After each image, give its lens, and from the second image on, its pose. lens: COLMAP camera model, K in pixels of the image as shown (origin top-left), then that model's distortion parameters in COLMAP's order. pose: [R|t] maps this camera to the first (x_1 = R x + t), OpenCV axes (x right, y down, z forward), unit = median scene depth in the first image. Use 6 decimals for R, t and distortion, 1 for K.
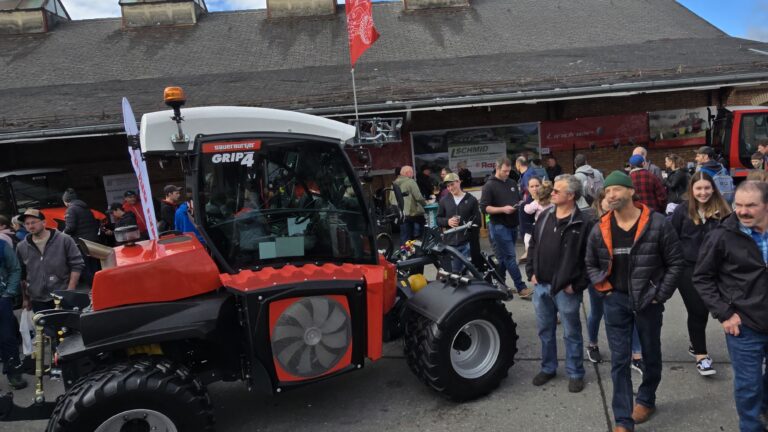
lens RADIAL K [[516.6, 0, 437.2], [0, 516.6, 219.4], [0, 0, 1]] dist [-0.009899, 0.005252]
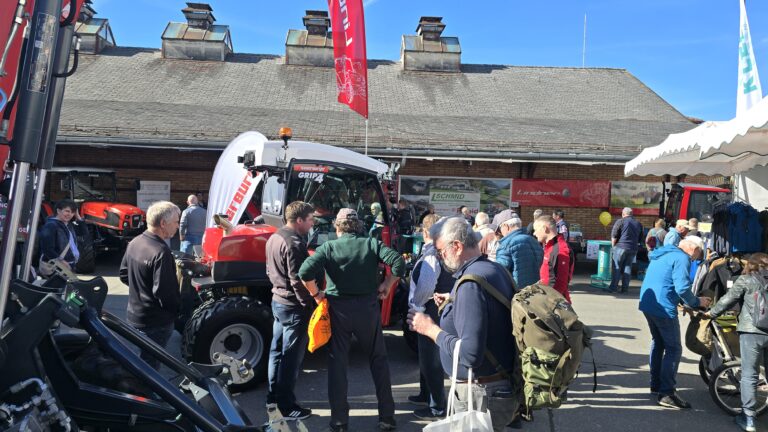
lens RADIAL K [[517.4, 0, 367.1], [0, 517.4, 223.9], [0, 0, 1]] dist [0.050372, -0.013225]
pose [[0.990855, 0.120733, -0.060247, -0.110500], [-0.125067, 0.989366, -0.074255, 0.100835], [0.050641, 0.081111, 0.995418, -0.442042]]
